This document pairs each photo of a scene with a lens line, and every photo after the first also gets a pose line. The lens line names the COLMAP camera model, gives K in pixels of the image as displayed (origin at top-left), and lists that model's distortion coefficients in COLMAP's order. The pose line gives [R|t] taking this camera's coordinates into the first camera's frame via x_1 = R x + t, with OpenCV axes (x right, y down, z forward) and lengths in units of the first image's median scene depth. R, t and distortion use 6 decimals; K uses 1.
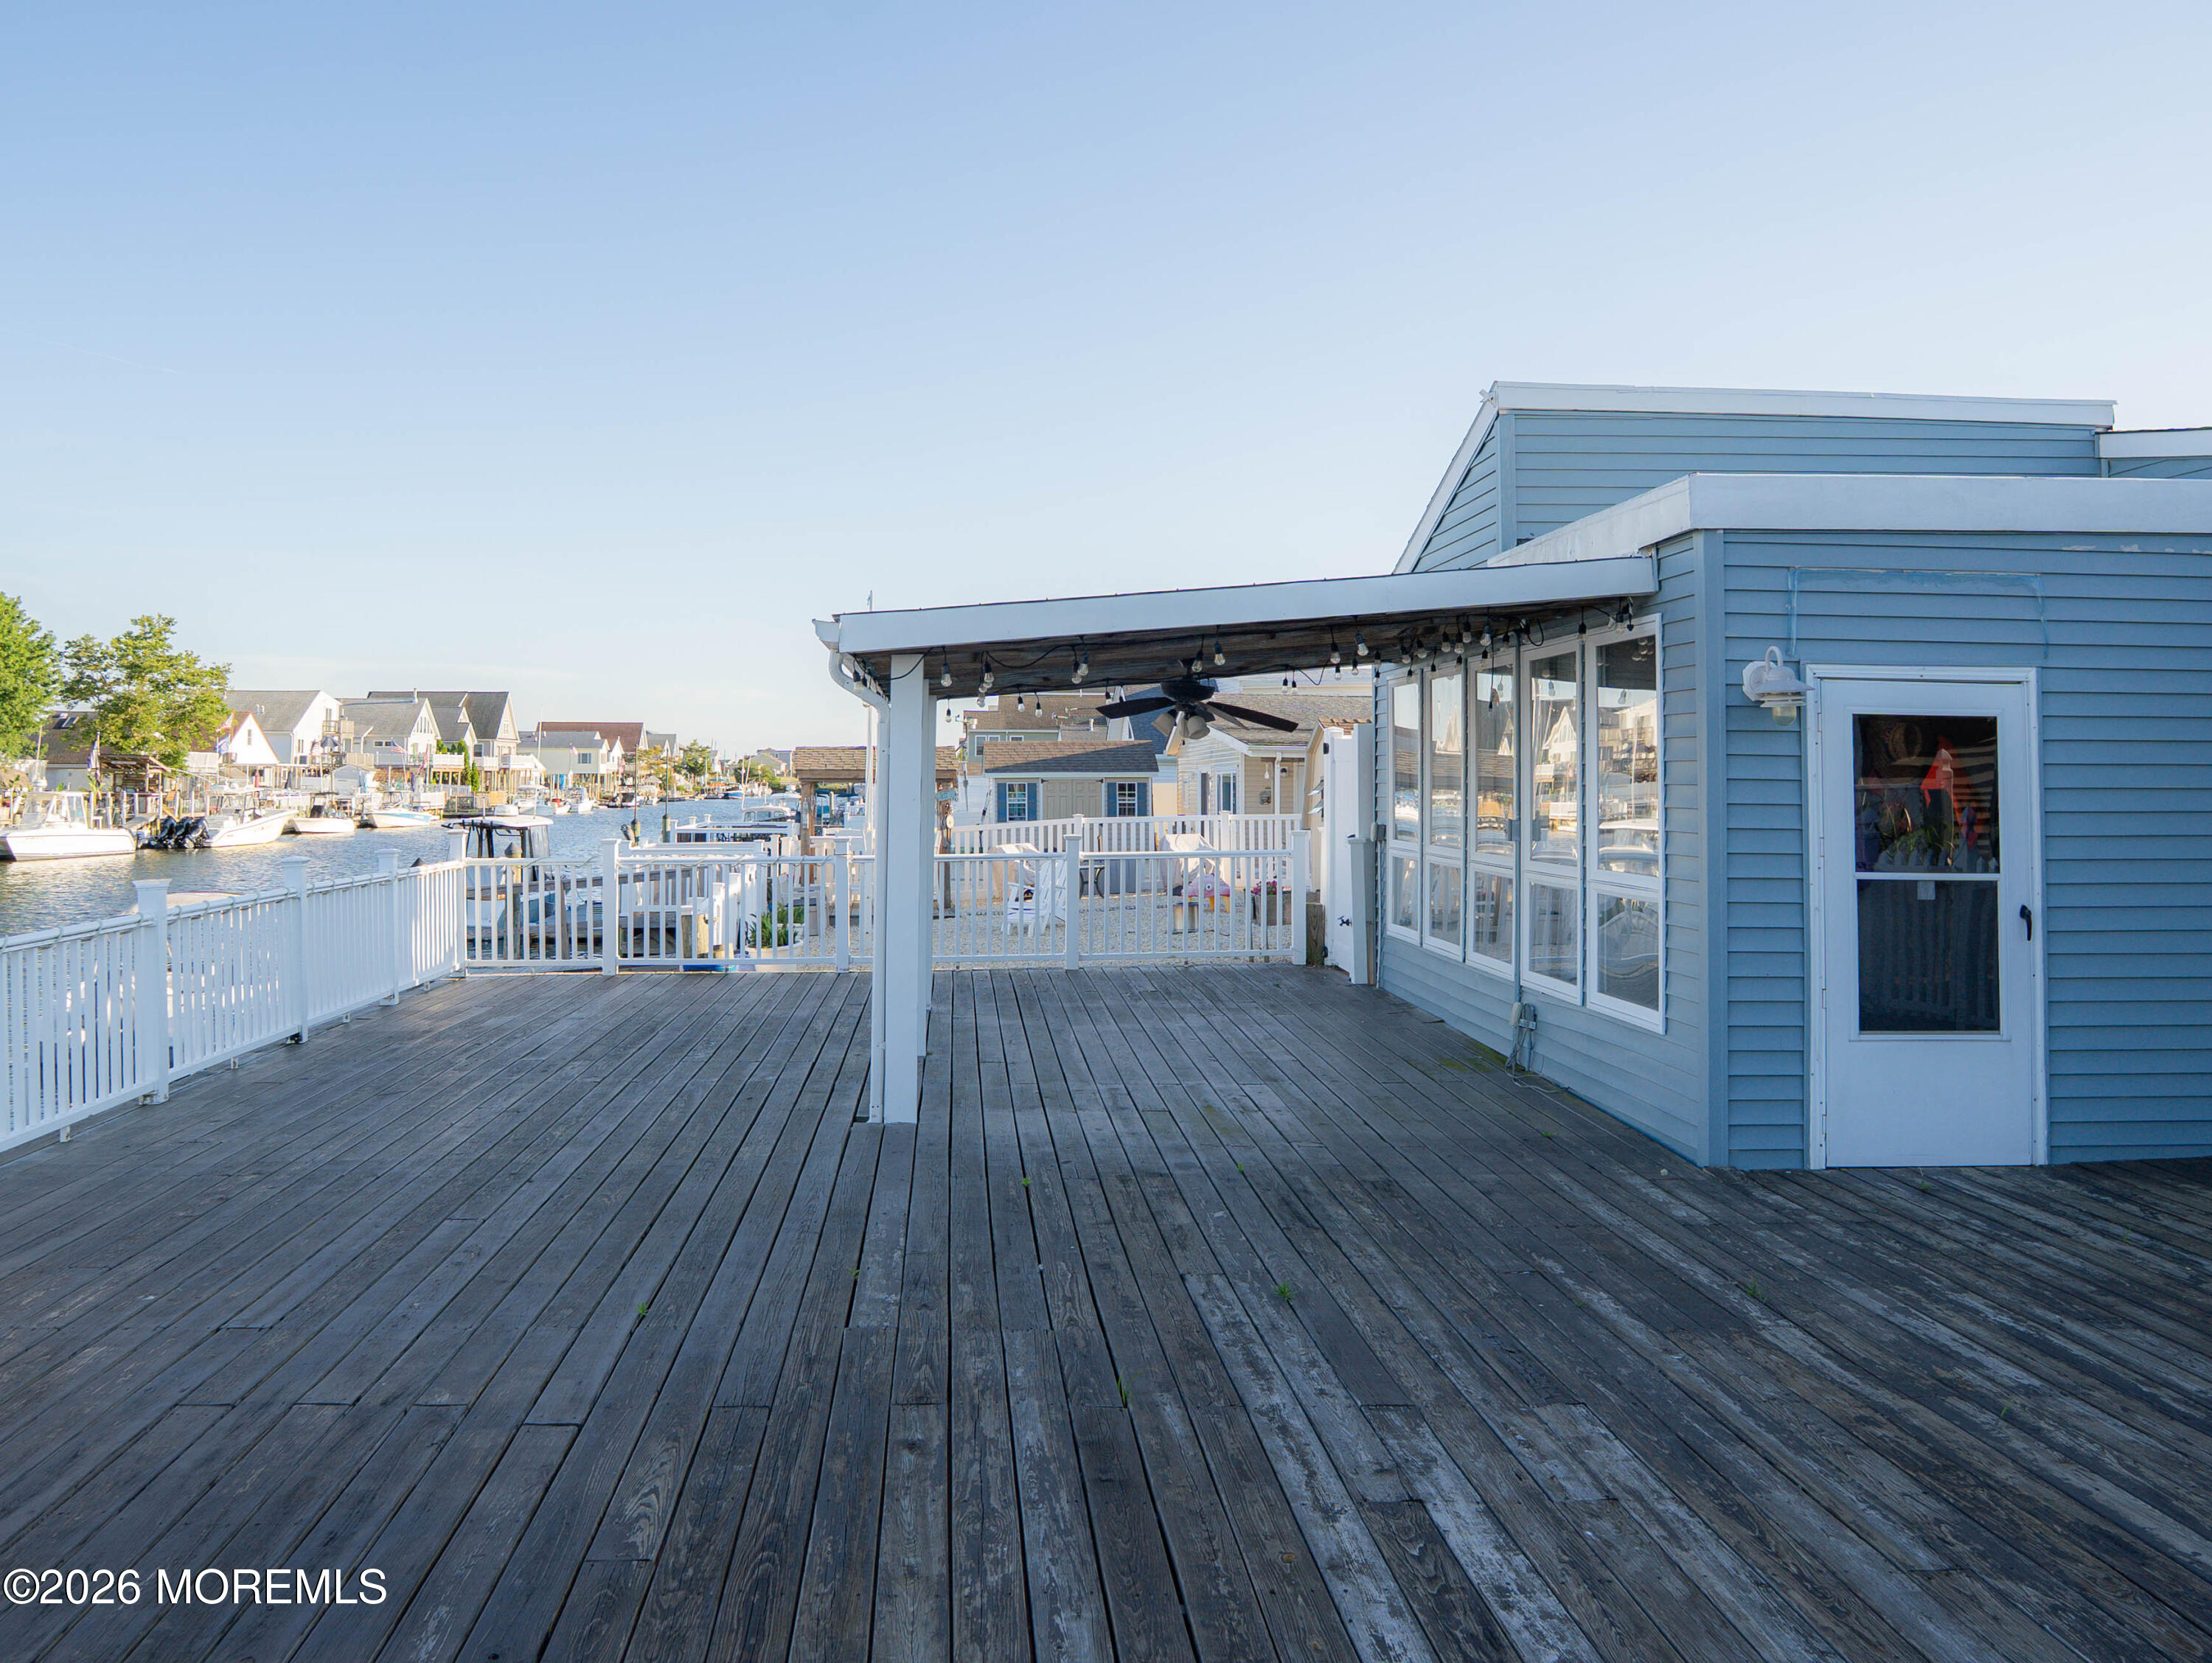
lens RADIAL K [[1846.0, 0, 994.7], [0, 1846.0, 683.7], [0, 0, 1]] dist [-0.061645, 0.022652]
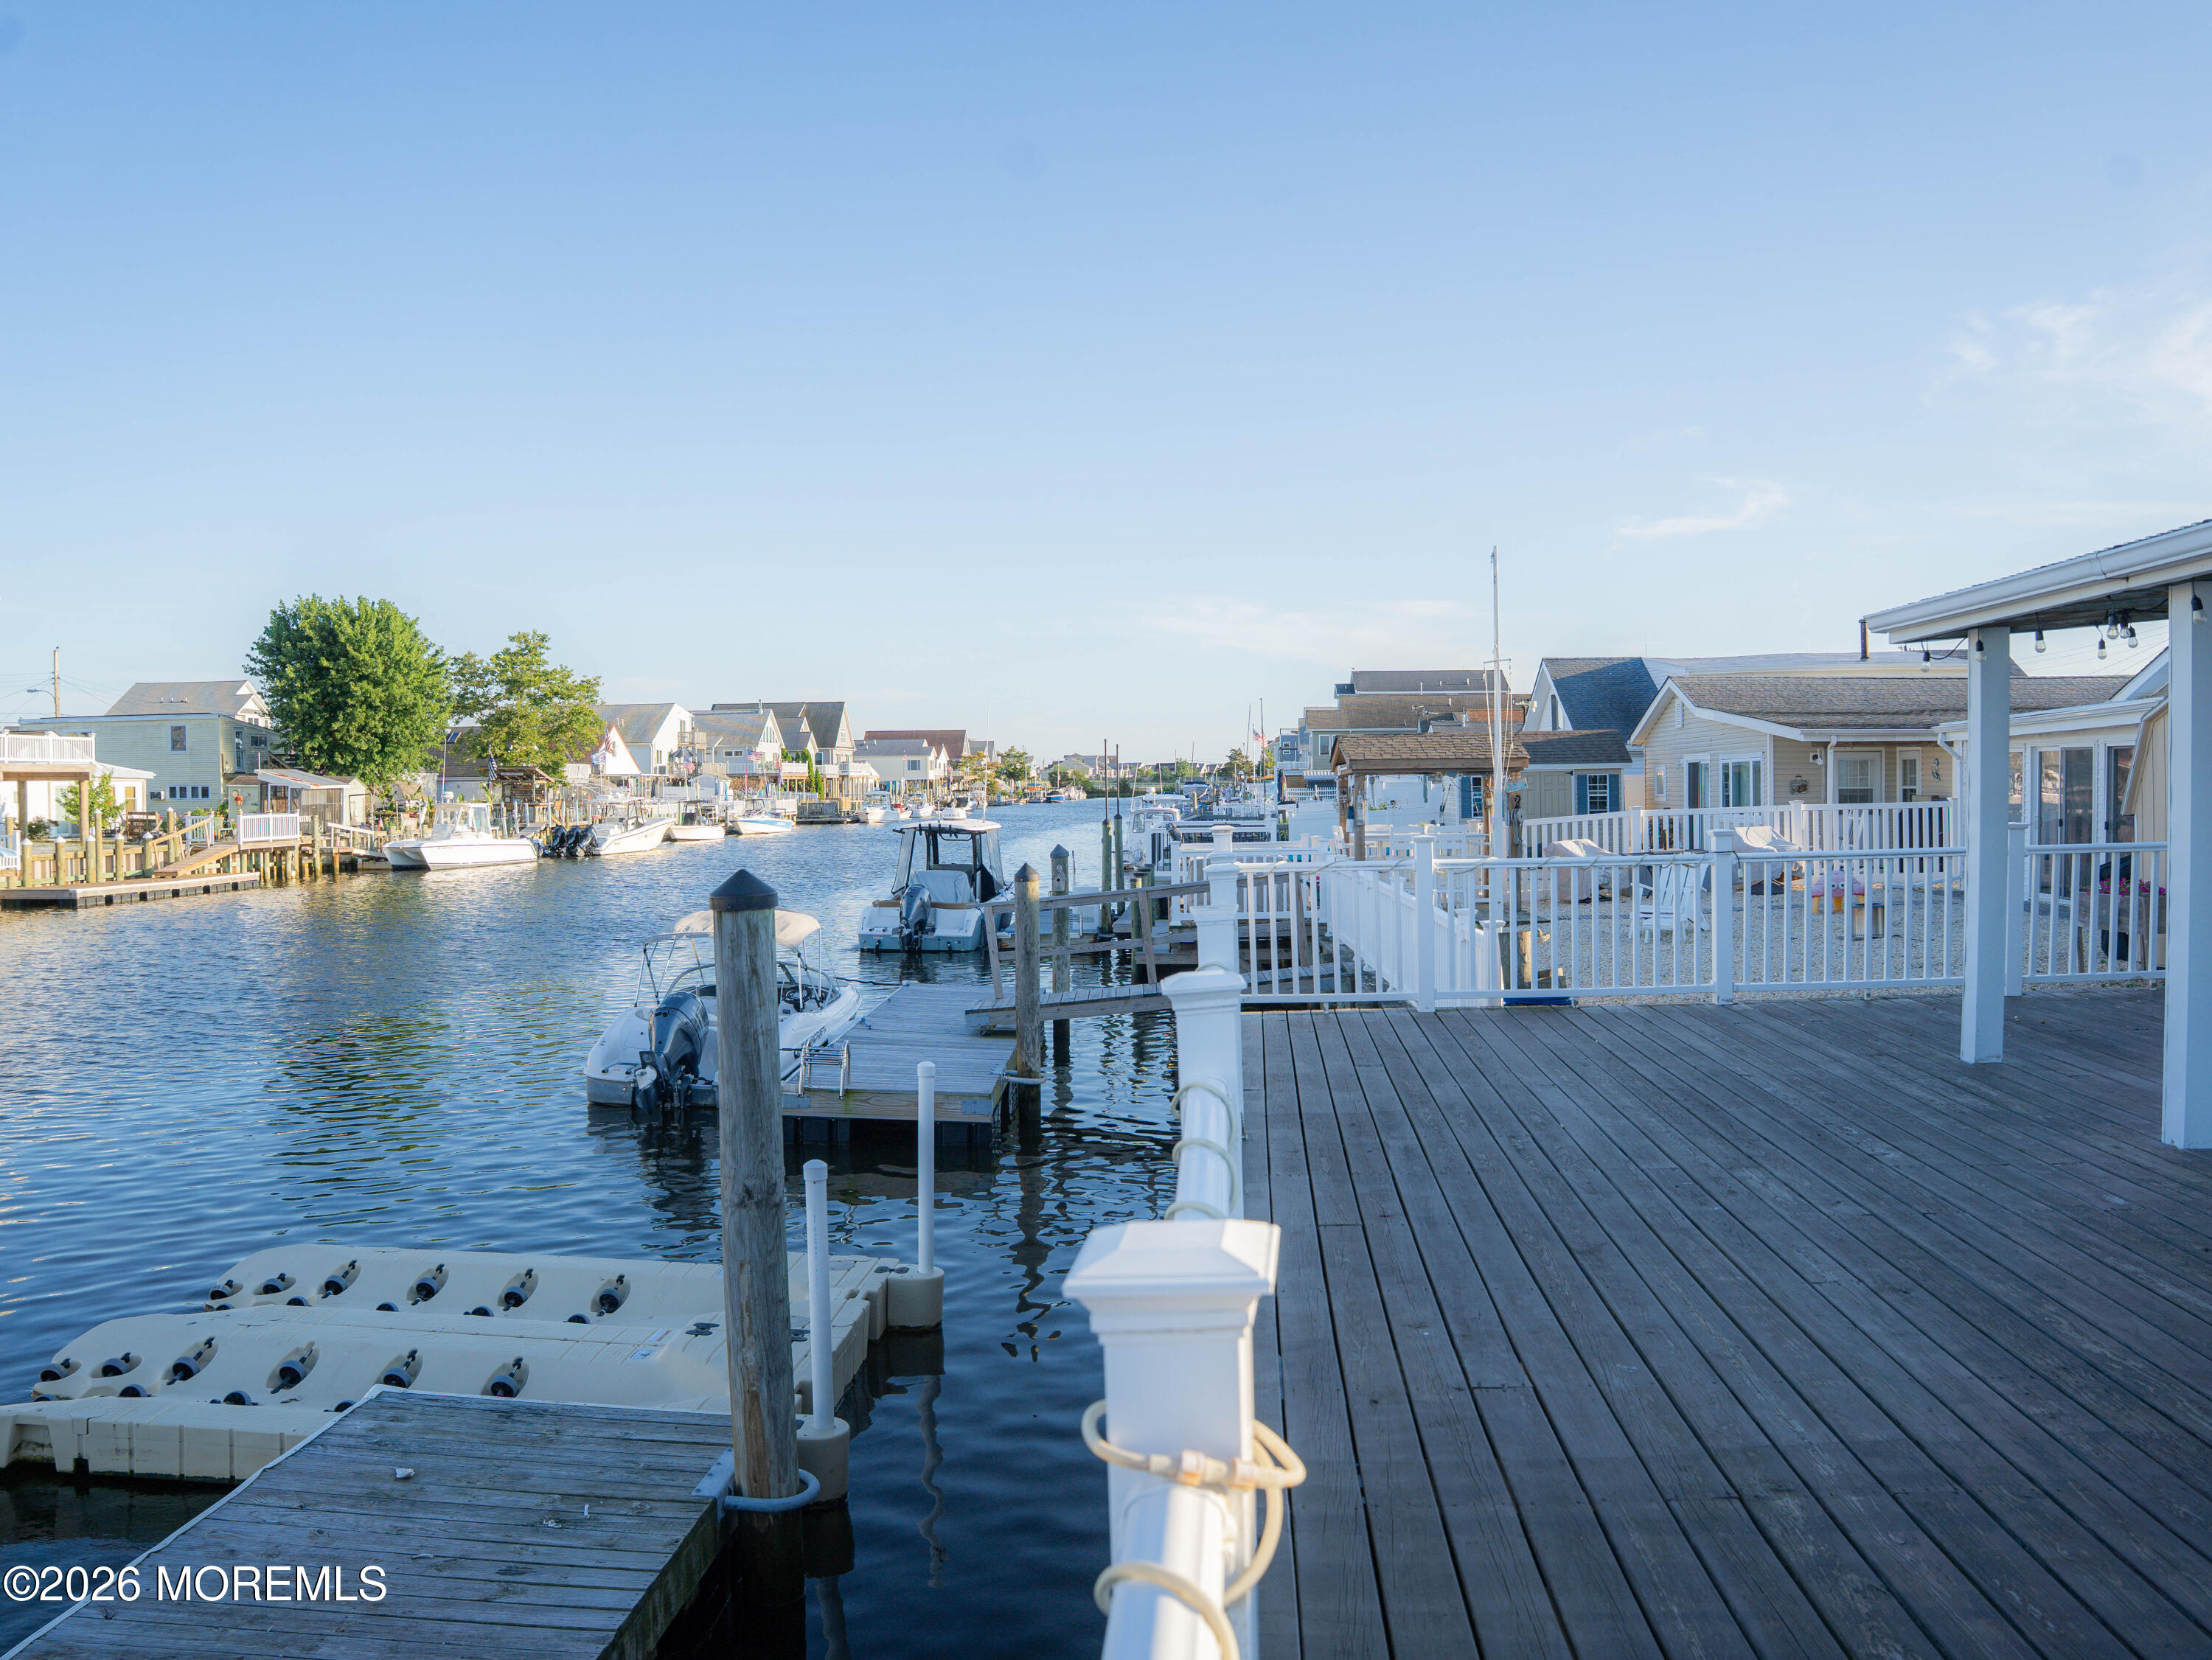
lens RADIAL K [[1775.5, 0, 1089.5], [0, 1775.5, 811.0], [0, 0, 1]] dist [-0.176162, 0.140219]
pose [[0.994465, -0.011855, -0.104398, -0.513716], [0.018884, 0.997601, 0.066597, 0.044127], [0.103358, -0.068200, 0.992303, 0.494554]]
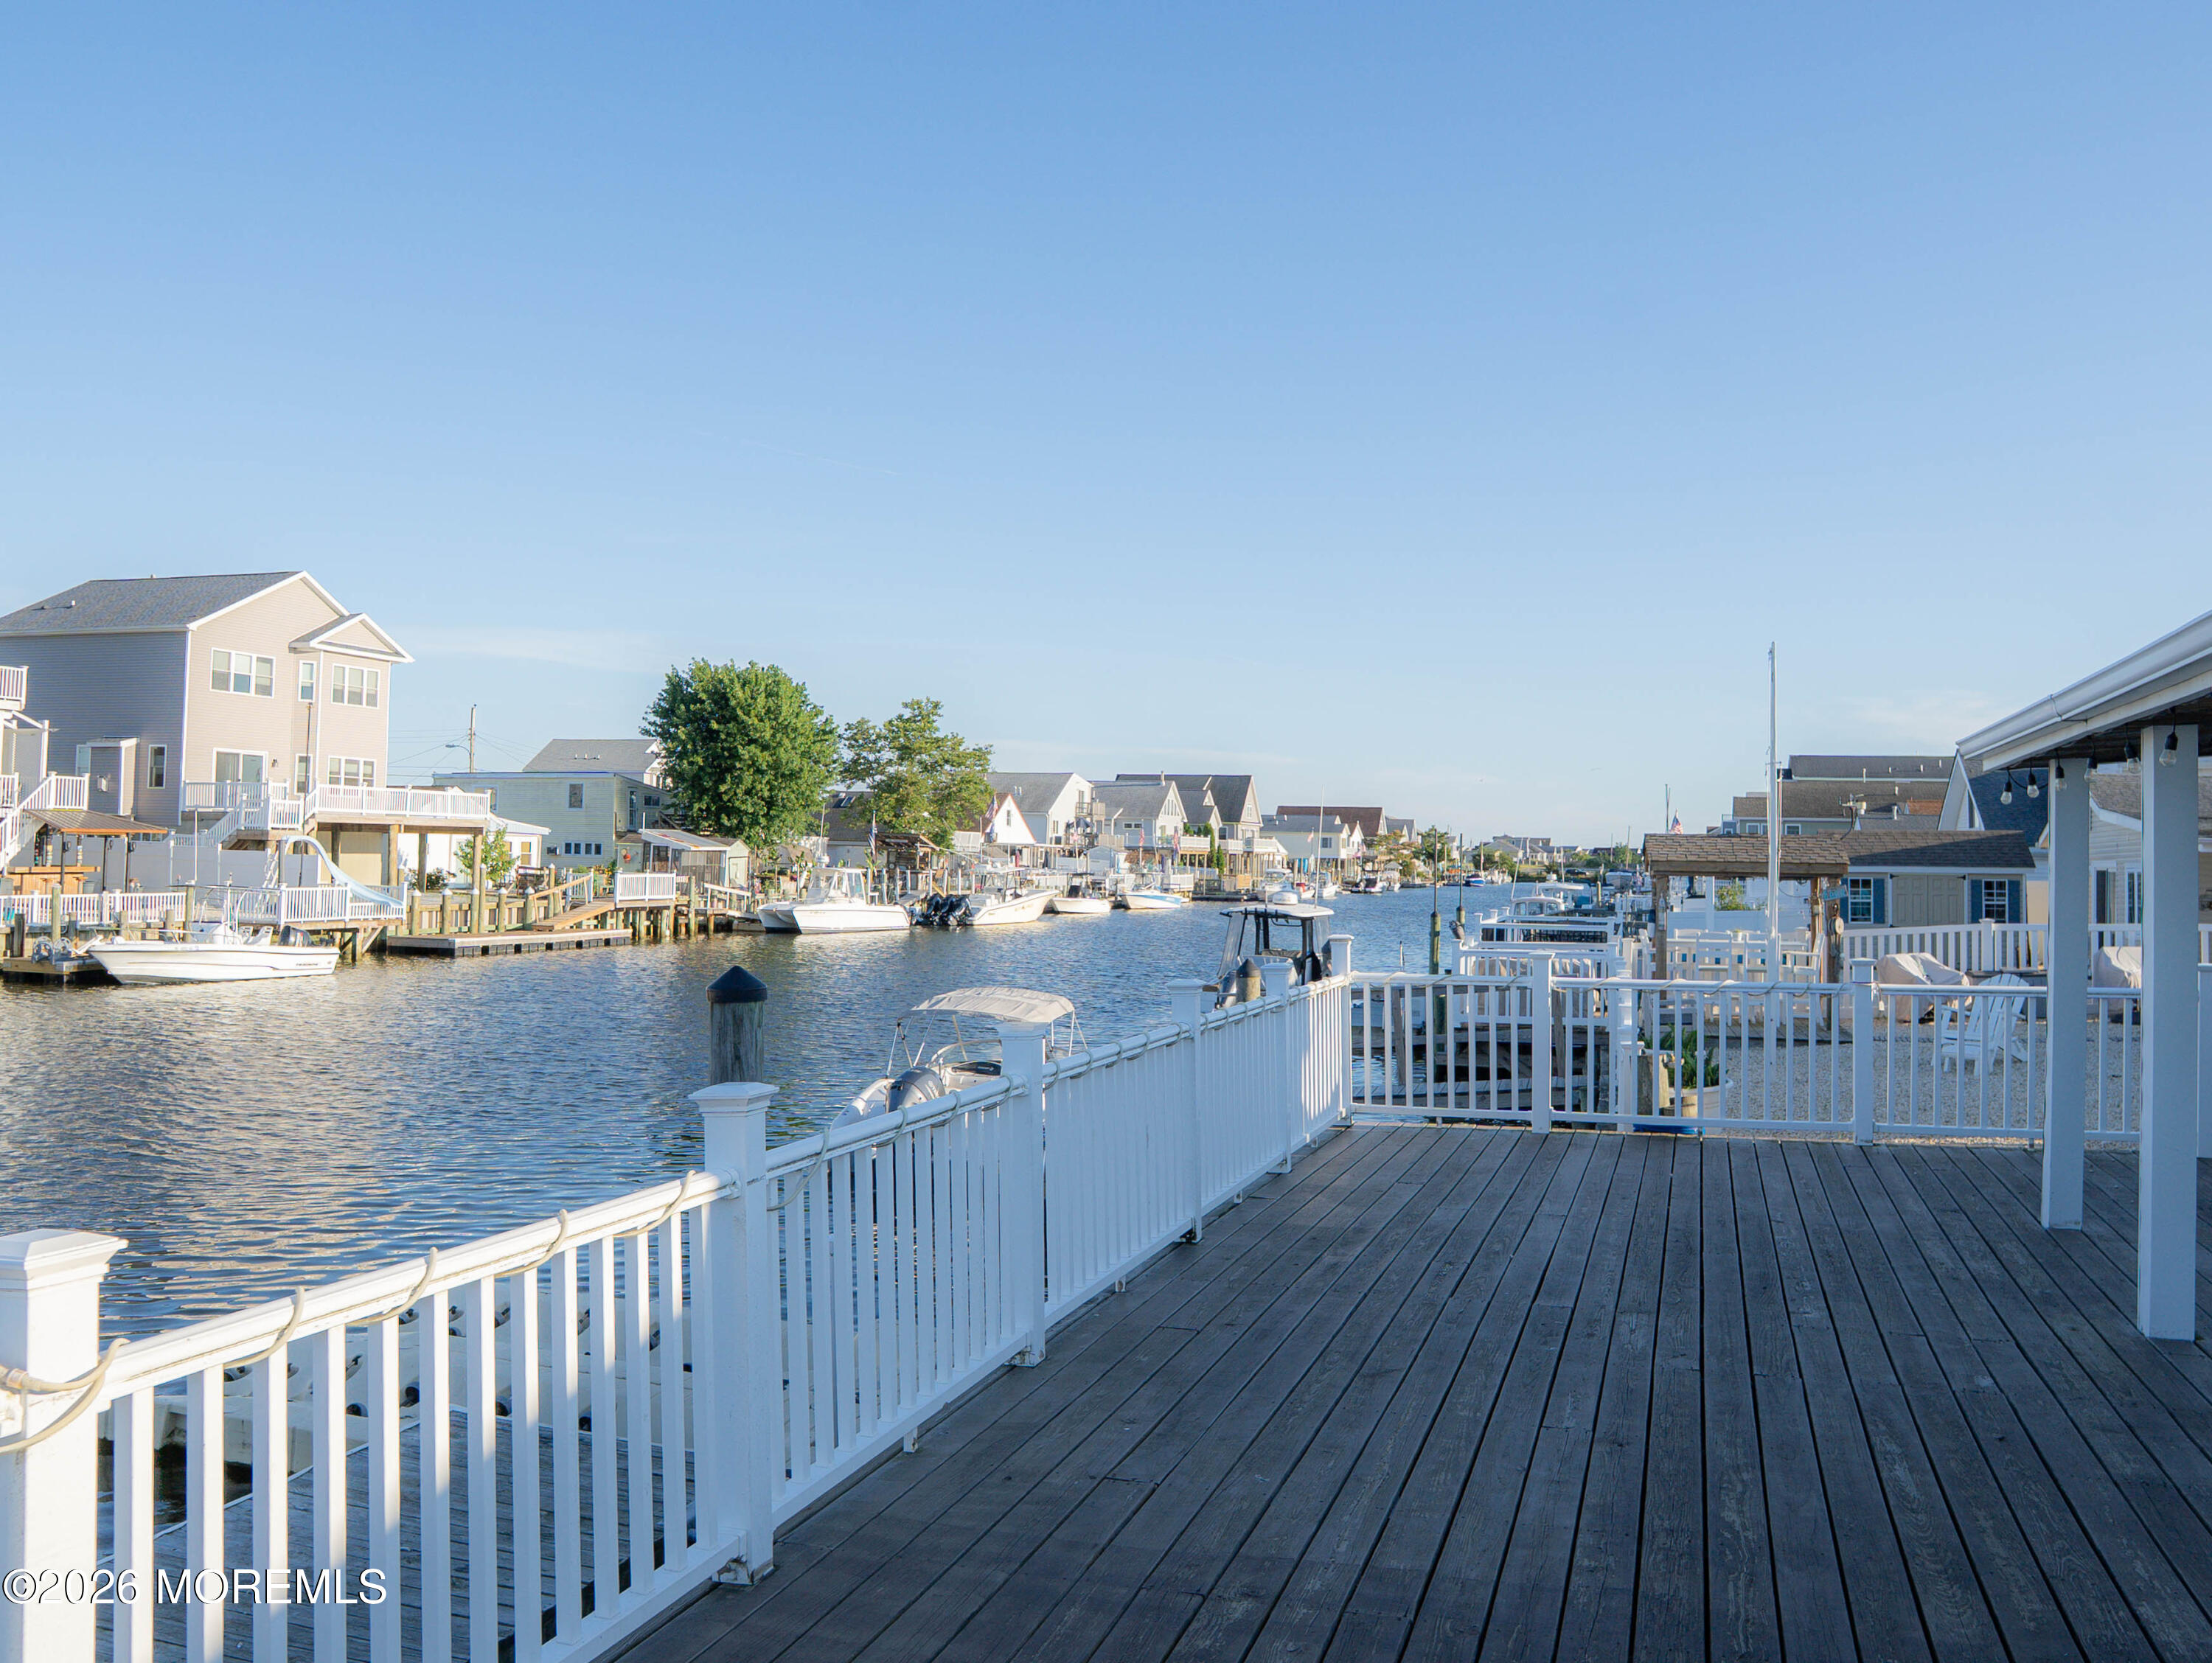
lens RADIAL K [[1861.6, 0, 1135.4], [0, 1861.6, 827.1], [0, 0, 1]] dist [-0.123274, 0.101452]
pose [[0.950807, 0.012410, -0.309535, -0.254791], [-0.002726, 0.999494, 0.031698, 0.019791], [0.309771, -0.029295, 0.950360, 0.447044]]
